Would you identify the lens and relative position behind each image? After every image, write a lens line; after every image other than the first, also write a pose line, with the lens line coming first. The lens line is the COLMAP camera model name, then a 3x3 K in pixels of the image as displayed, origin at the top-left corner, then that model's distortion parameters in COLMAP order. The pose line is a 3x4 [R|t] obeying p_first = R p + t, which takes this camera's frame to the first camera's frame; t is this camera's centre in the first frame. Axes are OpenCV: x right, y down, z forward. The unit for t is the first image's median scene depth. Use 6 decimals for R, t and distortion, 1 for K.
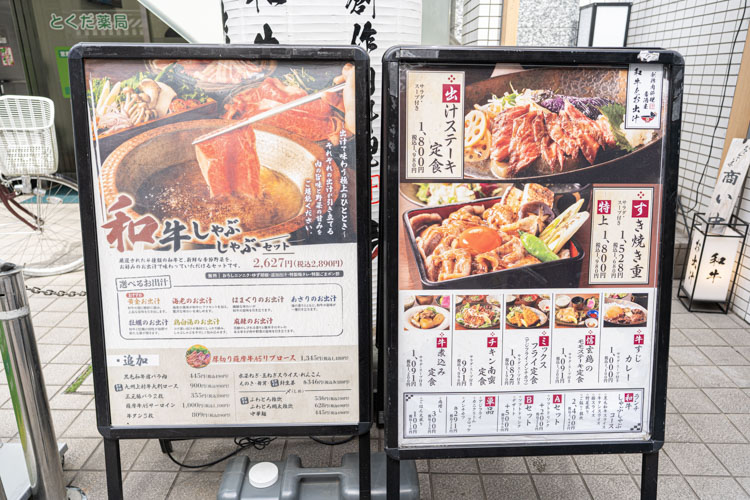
lens RADIAL K [[499.6, 0, 401.2], [0, 499.6, 251.1], [0, 0, 1]] dist [-0.006385, -0.000526]
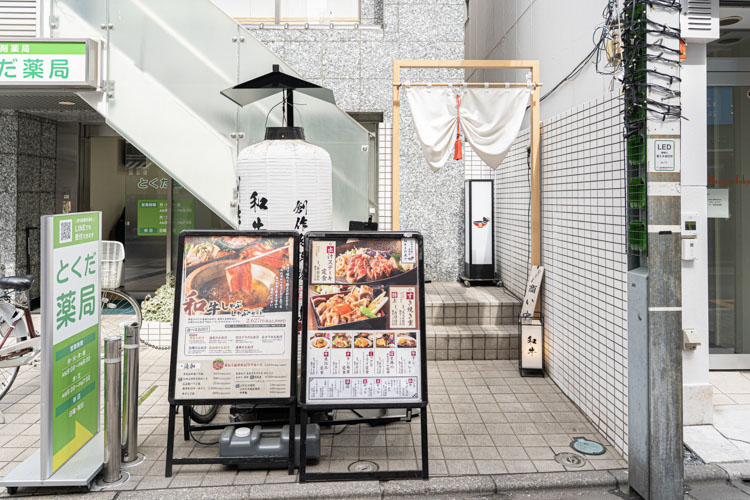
lens RADIAL K [[516.4, 0, 375.0], [0, 516.4, 234.9], [0, 0, 1]] dist [0.000138, 0.000942]
pose [[0.999872, -0.003094, -0.015685, 0.337158], [-0.001329, 0.961615, -0.274399, 0.300730], [0.015932, 0.274385, 0.961488, -1.397352]]
